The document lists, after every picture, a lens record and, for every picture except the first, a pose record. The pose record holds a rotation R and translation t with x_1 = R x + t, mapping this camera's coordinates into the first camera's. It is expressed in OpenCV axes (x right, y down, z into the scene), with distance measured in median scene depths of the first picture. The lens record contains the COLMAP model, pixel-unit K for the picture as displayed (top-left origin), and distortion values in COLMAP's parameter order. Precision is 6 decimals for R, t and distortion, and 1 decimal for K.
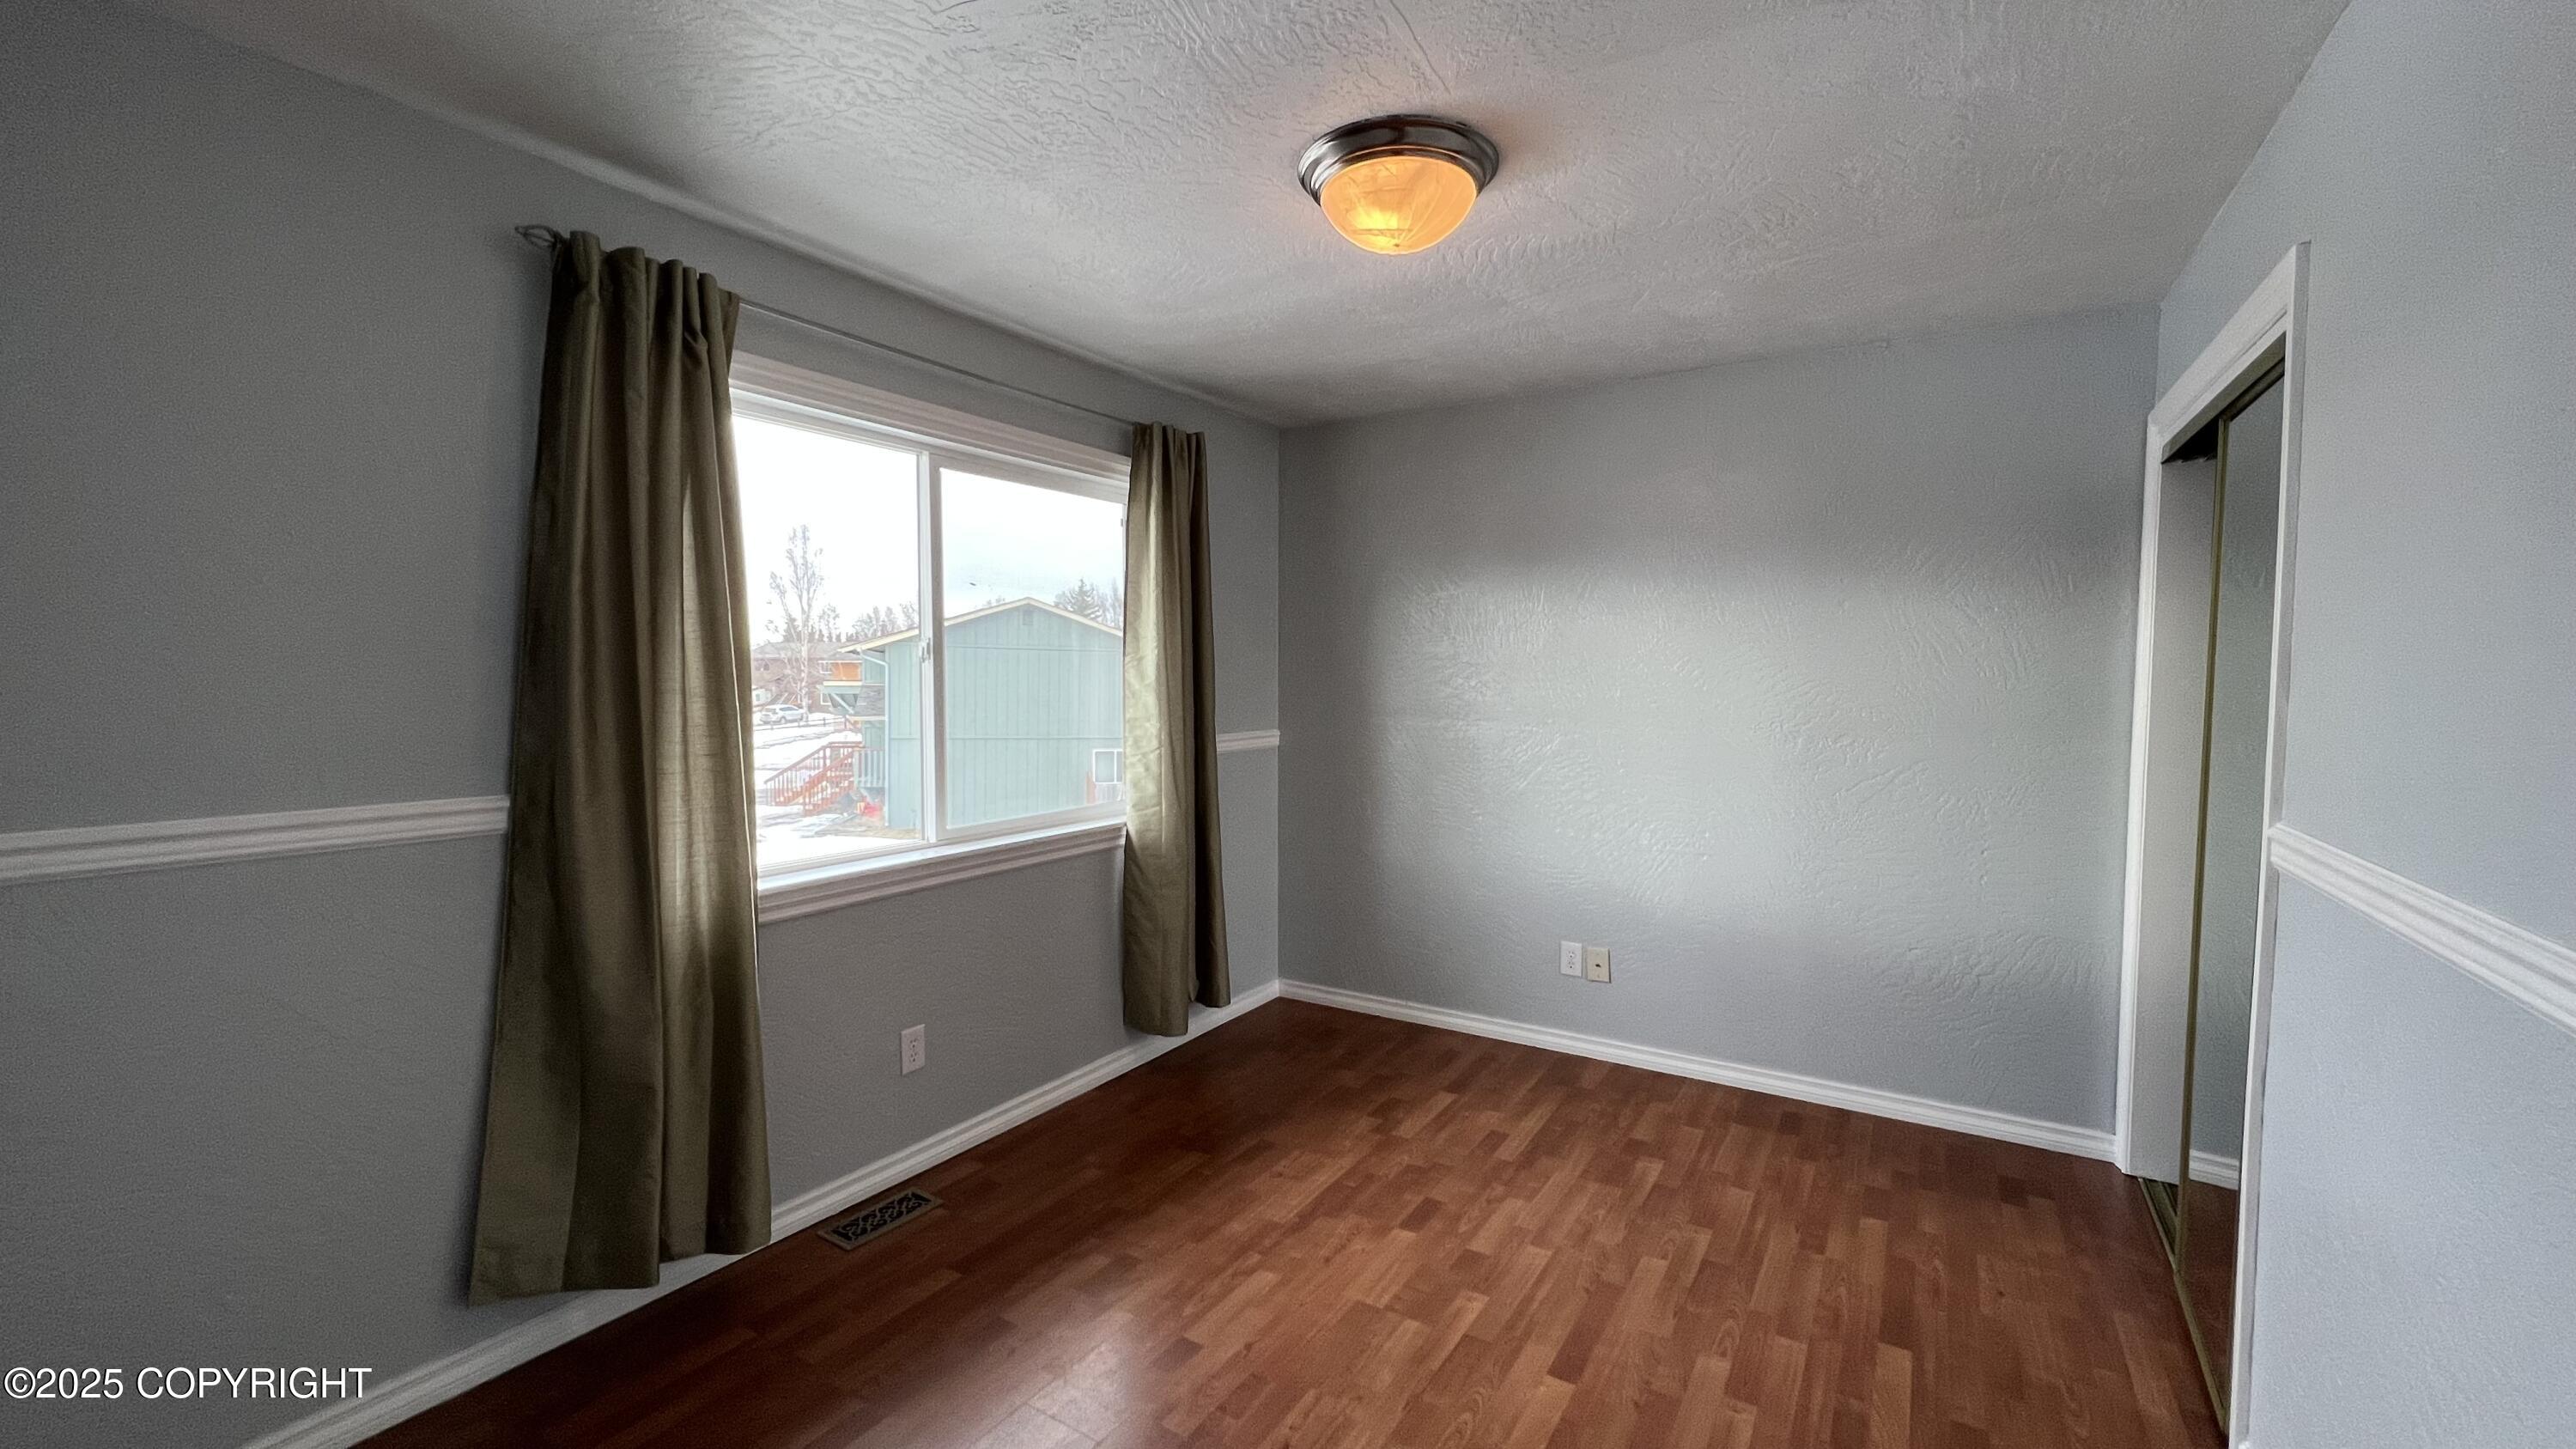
lens RADIAL K [[1028.6, 0, 1288.0], [0, 1028.6, 724.5], [0, 0, 1]] dist [-0.019162, -0.000044]
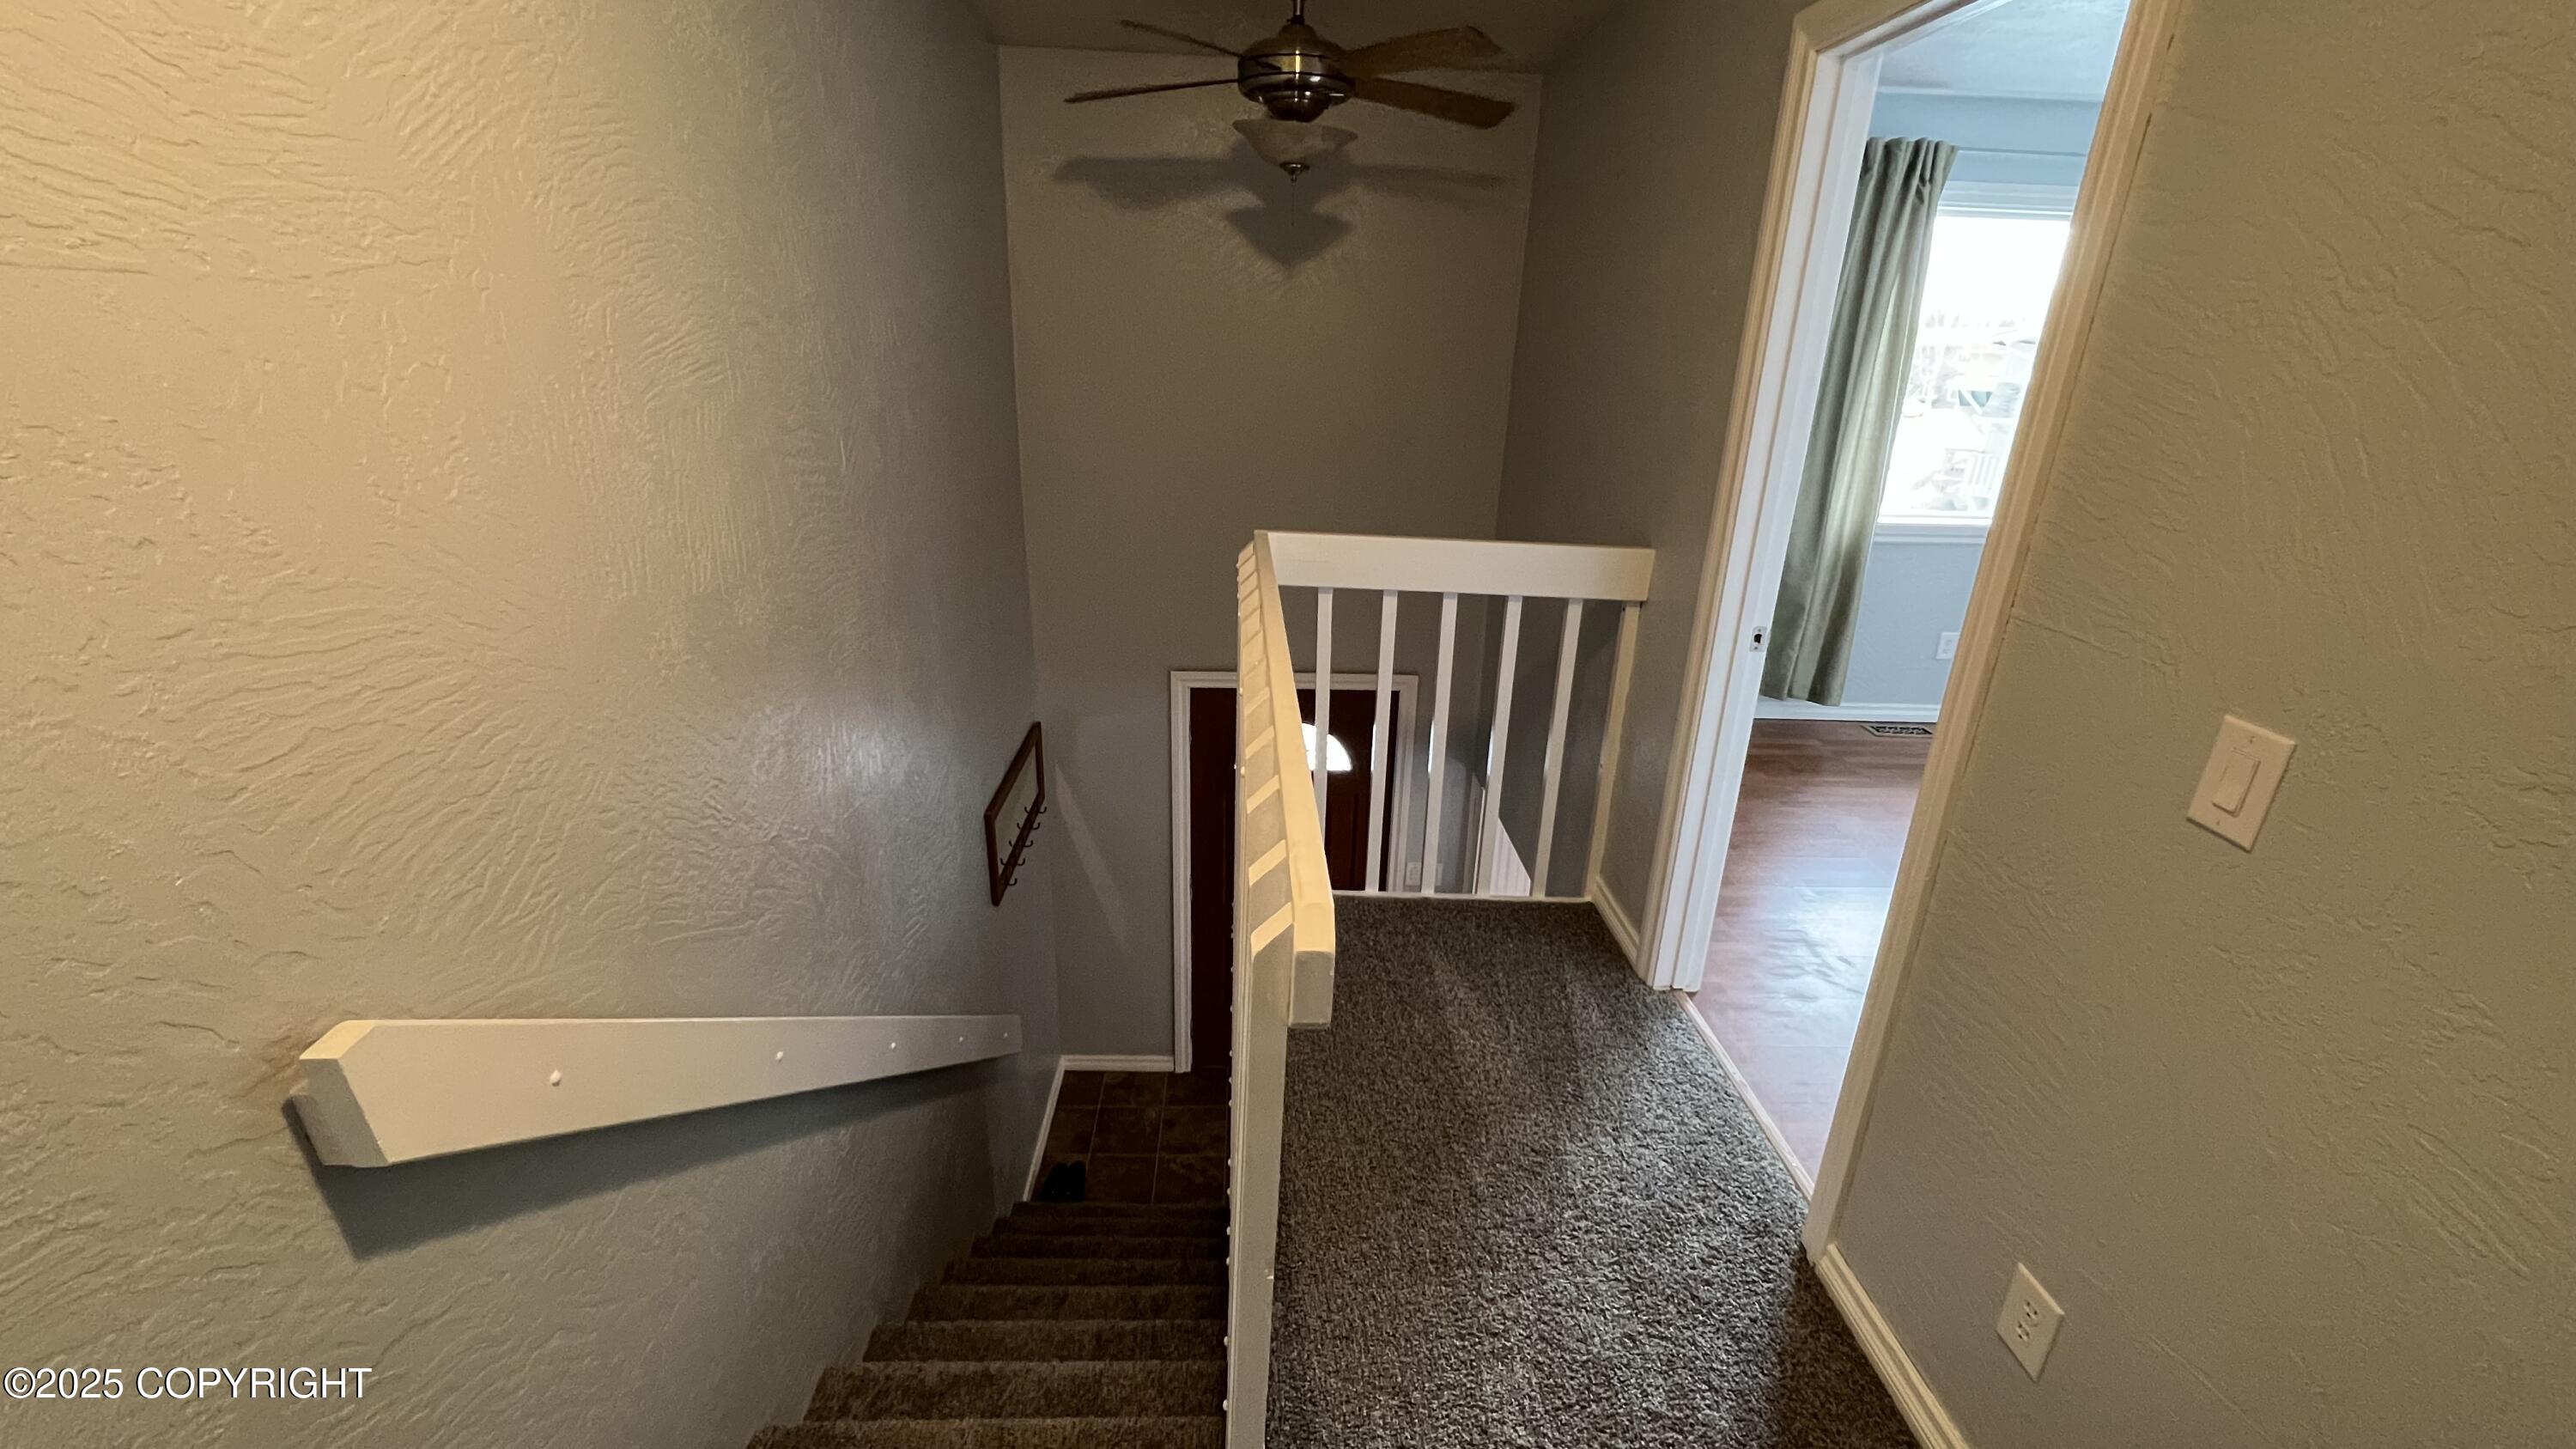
lens RADIAL K [[1028.6, 0, 1288.0], [0, 1028.6, 724.5], [0, 0, 1]] dist [-0.019162, -0.000044]
pose [[0.555203, 0.307193, -0.772905, 0.393653], [-0.070340, 0.943304, 0.324391, -0.006949], [0.828735, -0.125737, 0.545333, -0.872929]]
